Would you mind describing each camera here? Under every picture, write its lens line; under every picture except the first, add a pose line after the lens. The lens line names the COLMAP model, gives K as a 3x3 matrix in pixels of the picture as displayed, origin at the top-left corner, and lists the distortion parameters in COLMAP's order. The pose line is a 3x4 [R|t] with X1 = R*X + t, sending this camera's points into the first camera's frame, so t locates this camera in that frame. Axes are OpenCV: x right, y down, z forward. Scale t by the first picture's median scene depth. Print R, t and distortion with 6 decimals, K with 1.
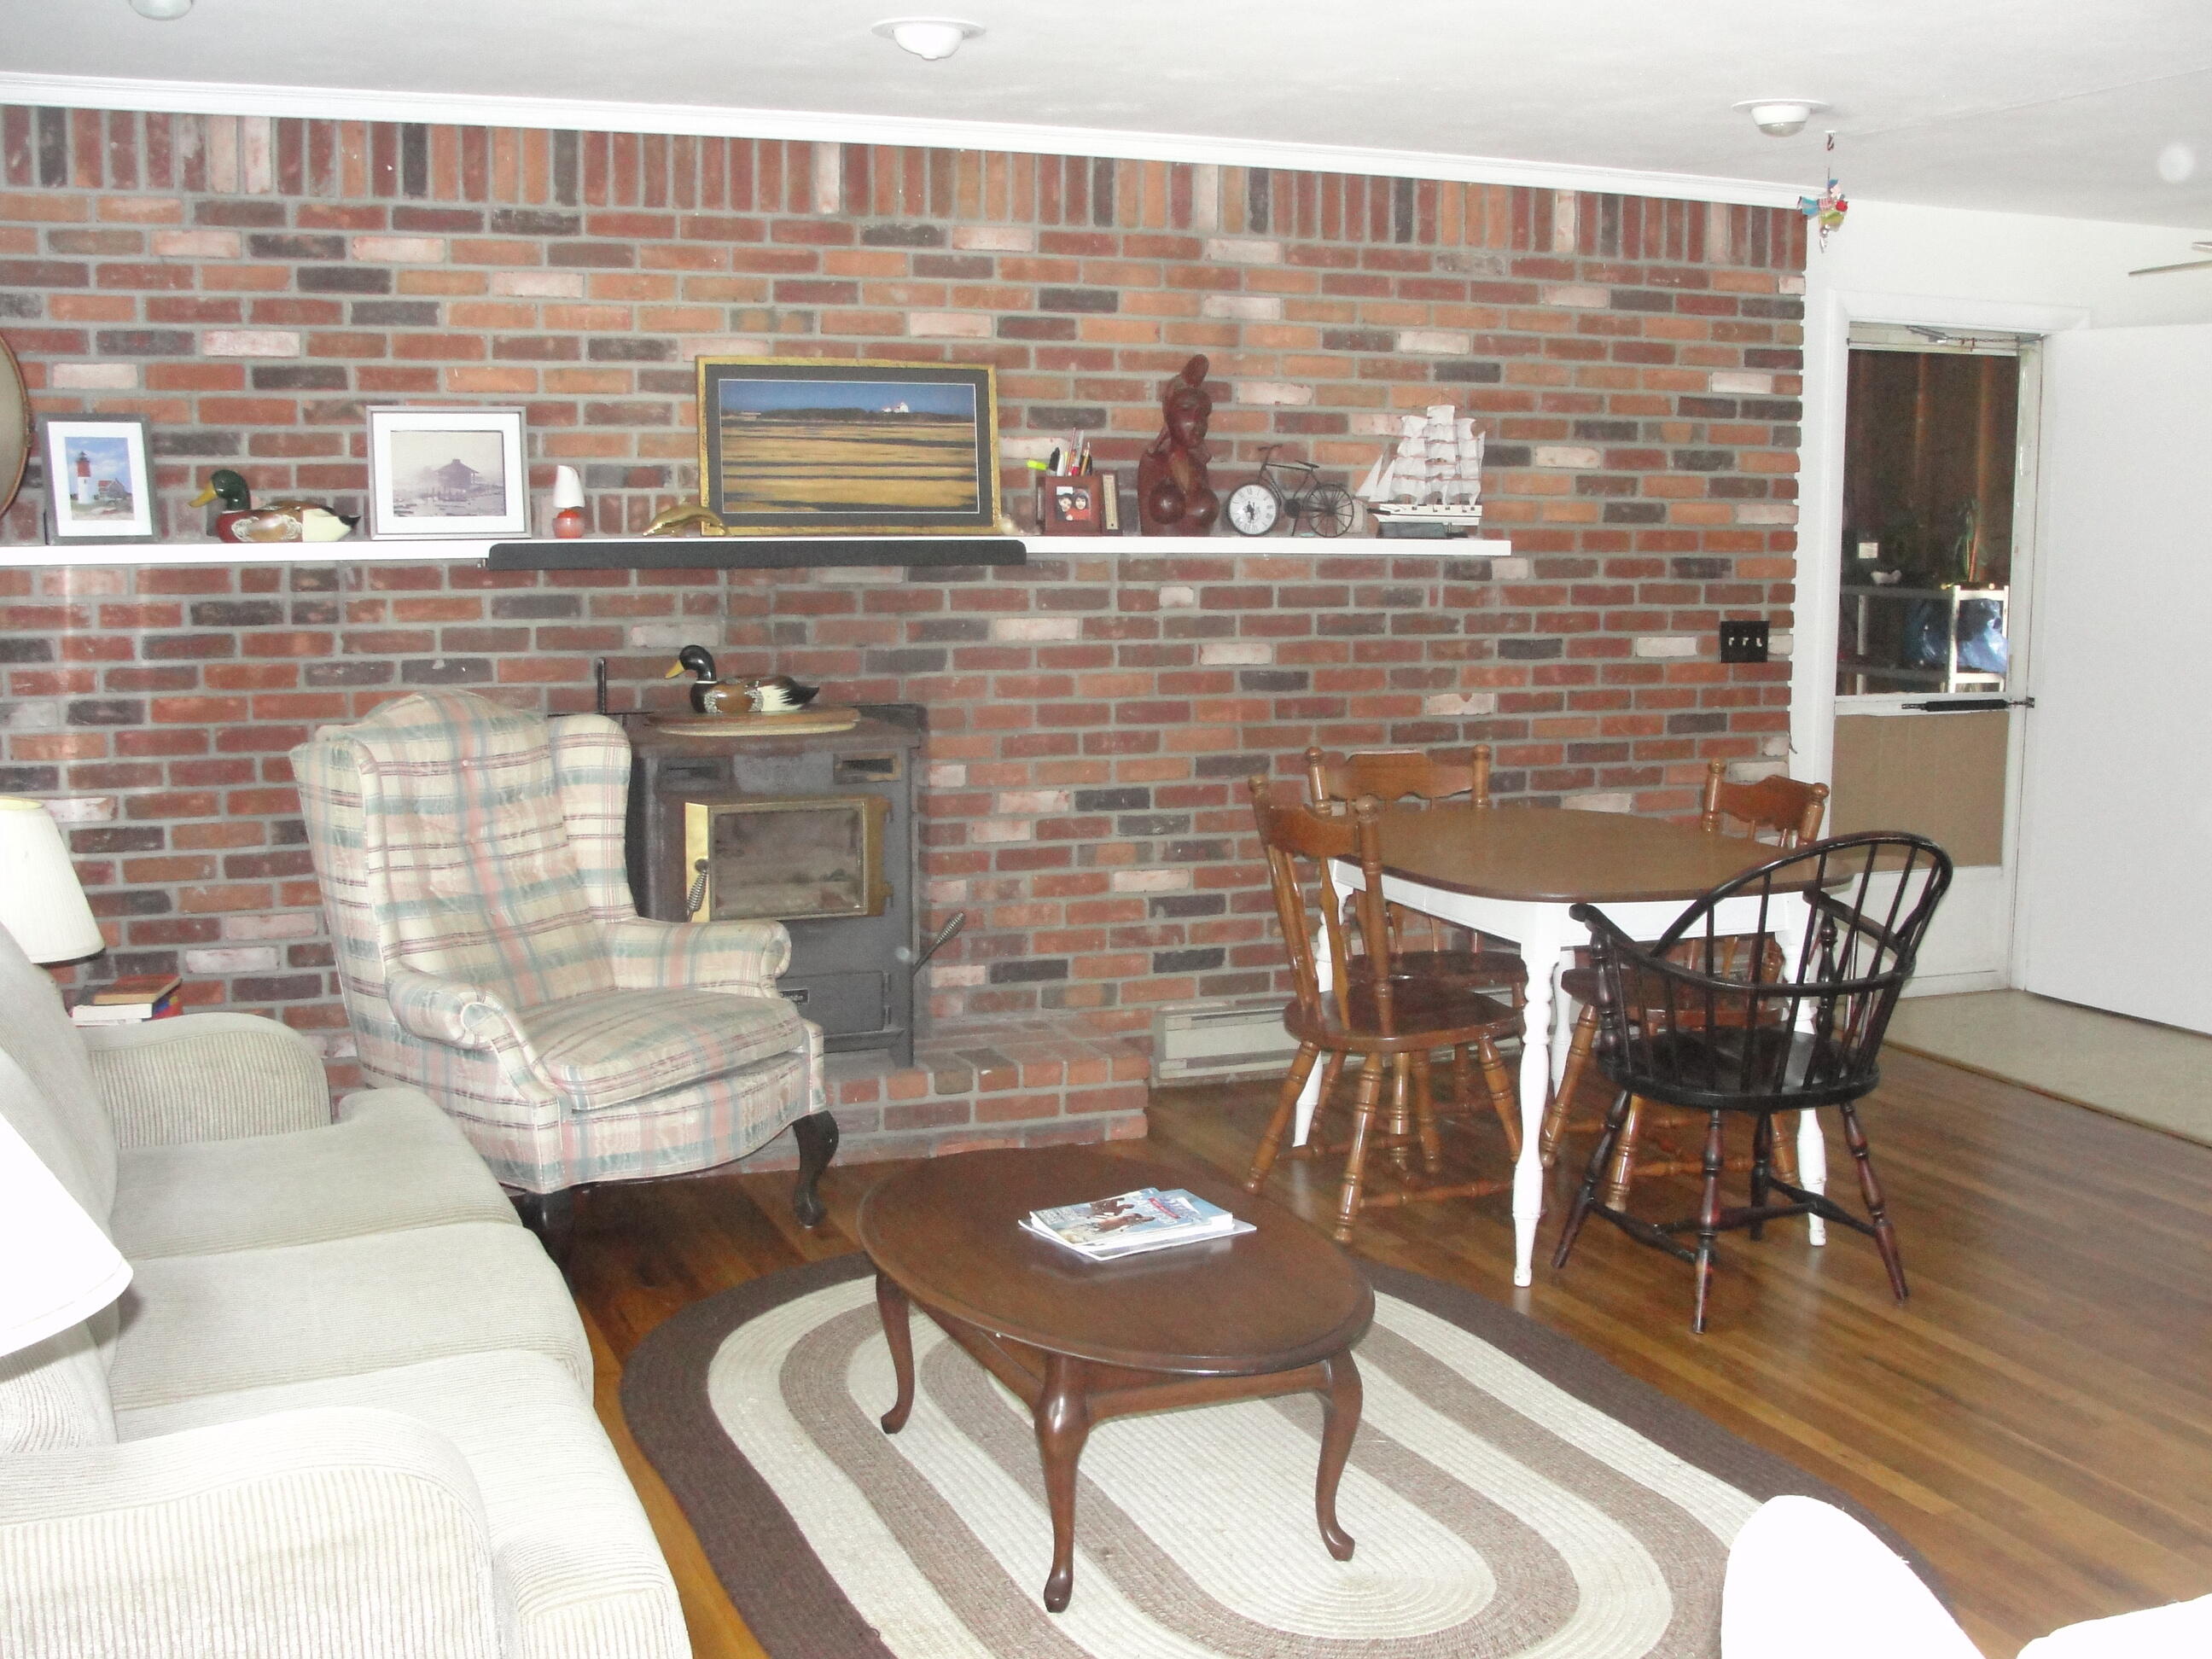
lens RADIAL K [[2513.7, 0, 1149.4], [0, 2513.7, 852.0], [0, 0, 1]] dist [-0.195193, 0.230587]
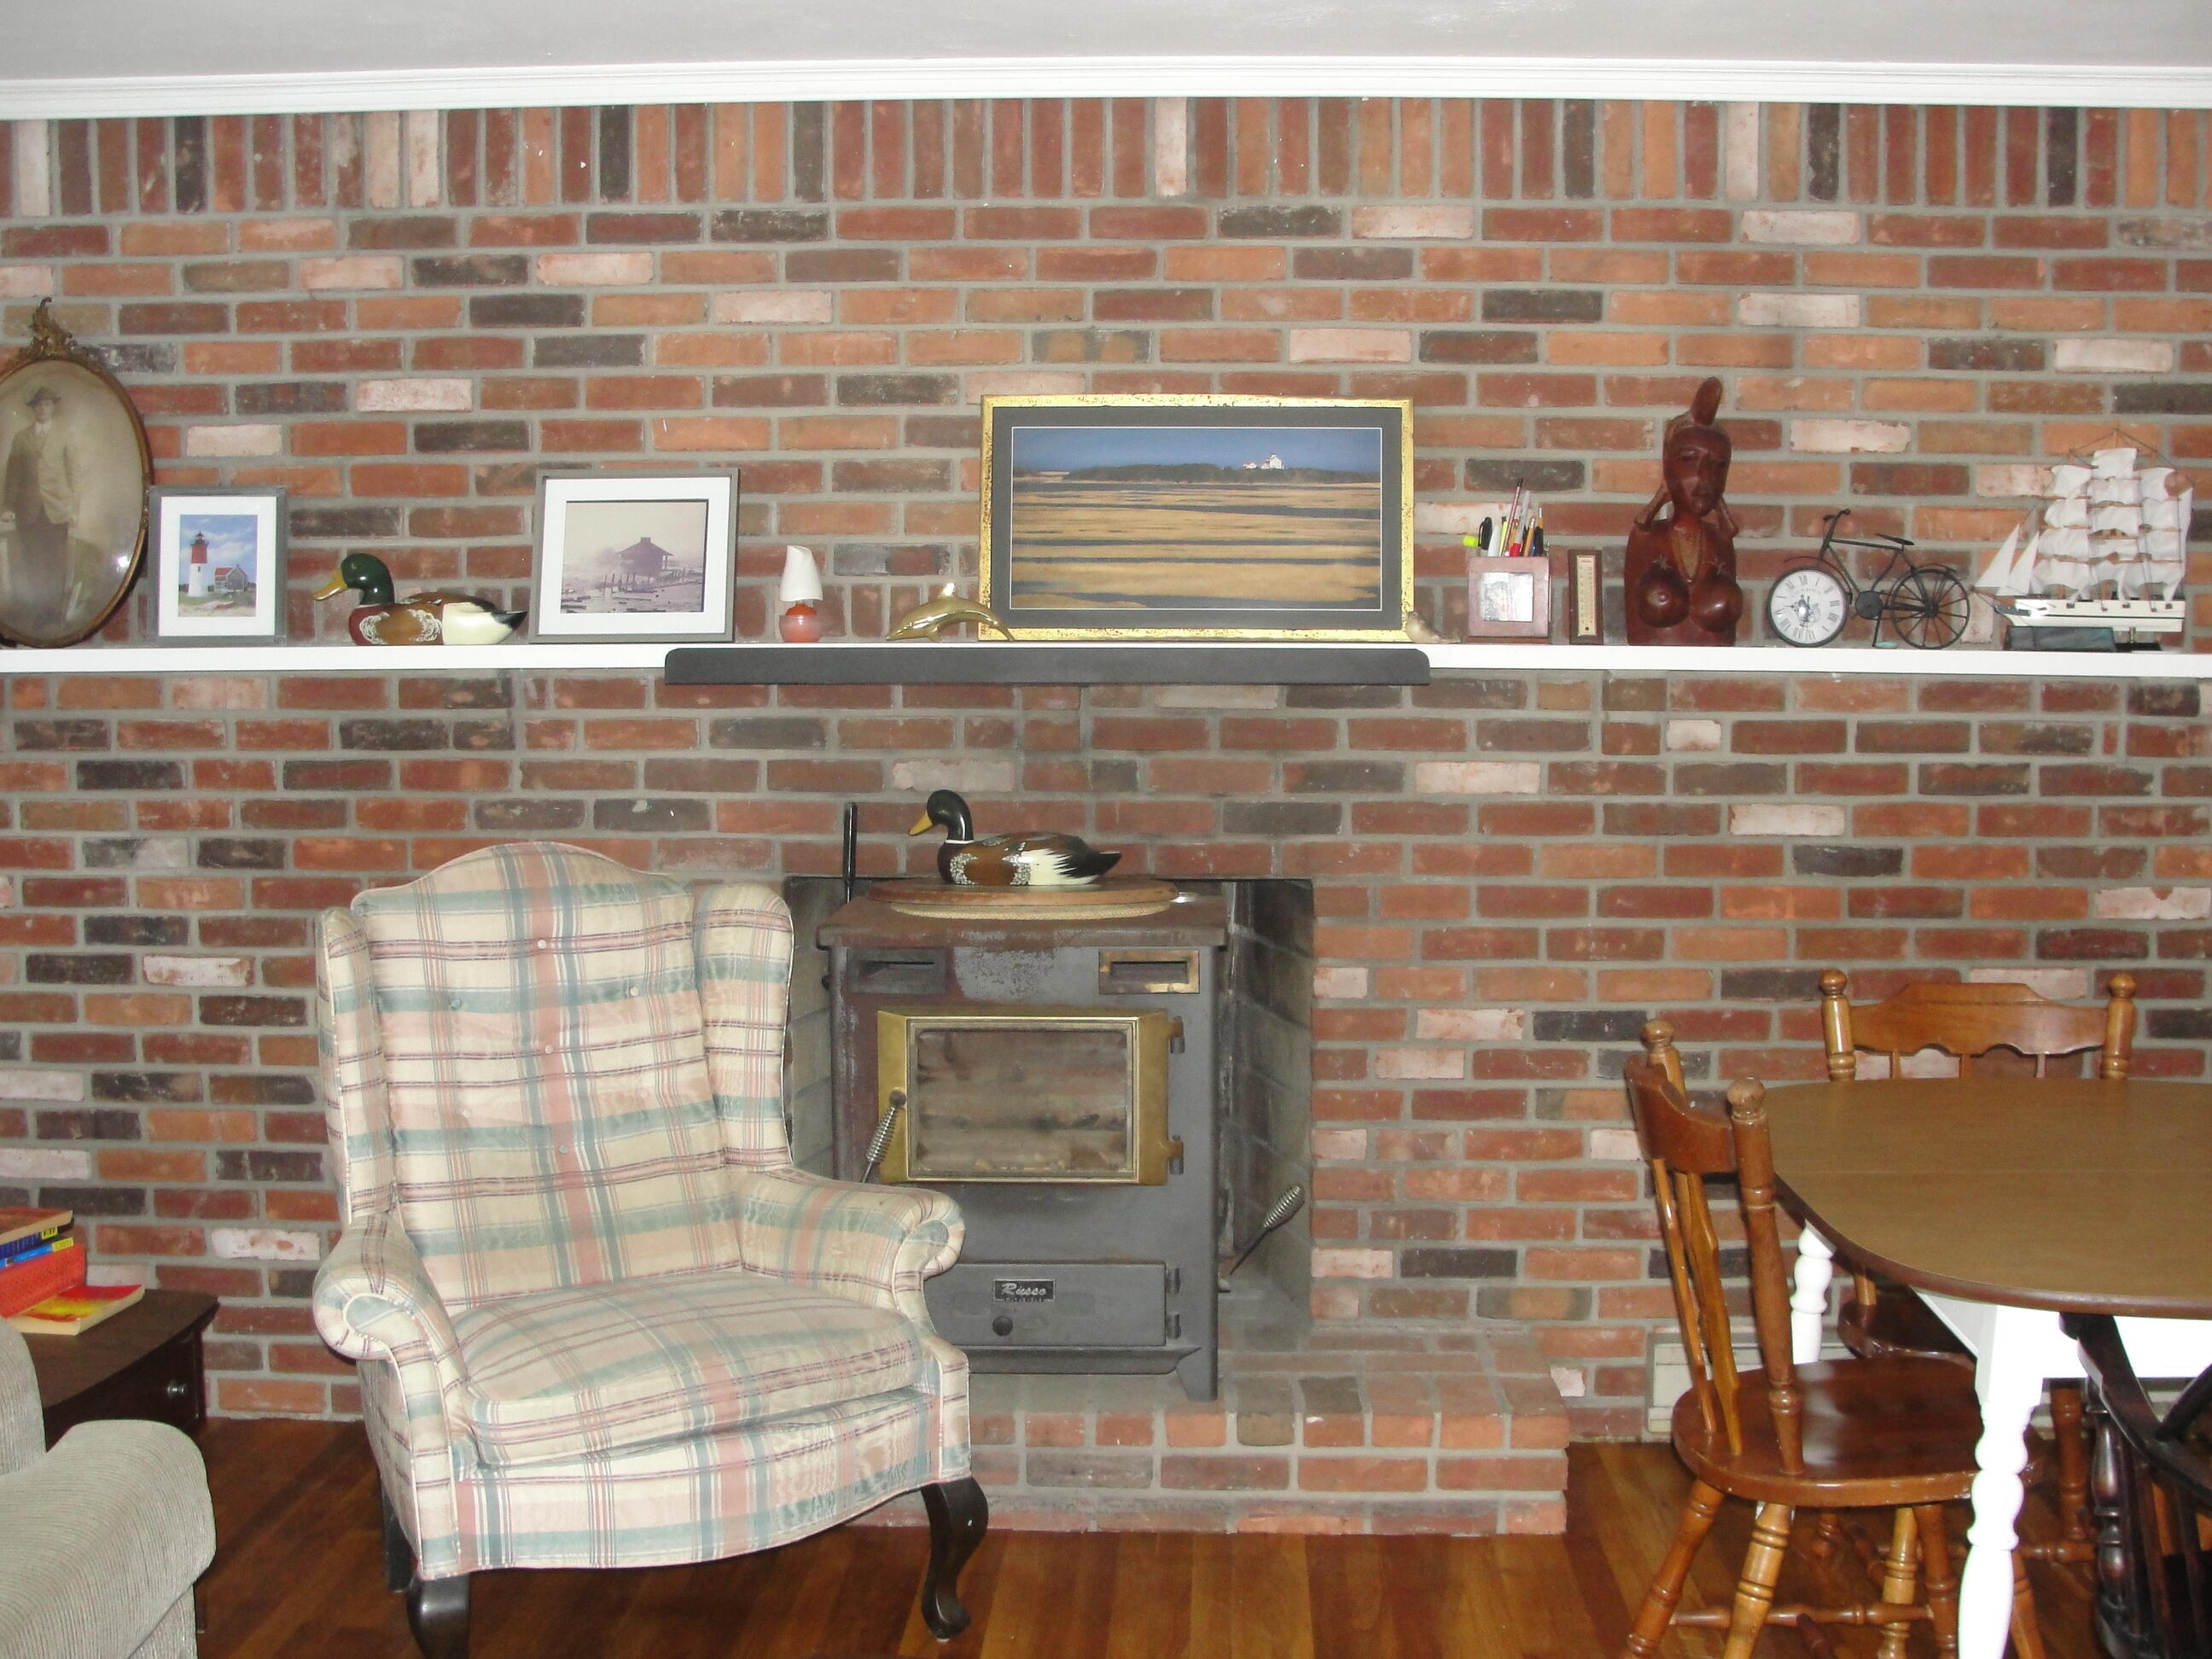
lens RADIAL K [[2513.7, 0, 1149.4], [0, 2513.7, 852.0], [0, 0, 1]] dist [-0.195193, 0.230587]
pose [[0.912266, 0.032312, -0.408322, 0.167119], [-0.052342, 0.997907, -0.037974, -0.039280], [0.406240, 0.056015, 0.912048, 0.349396]]
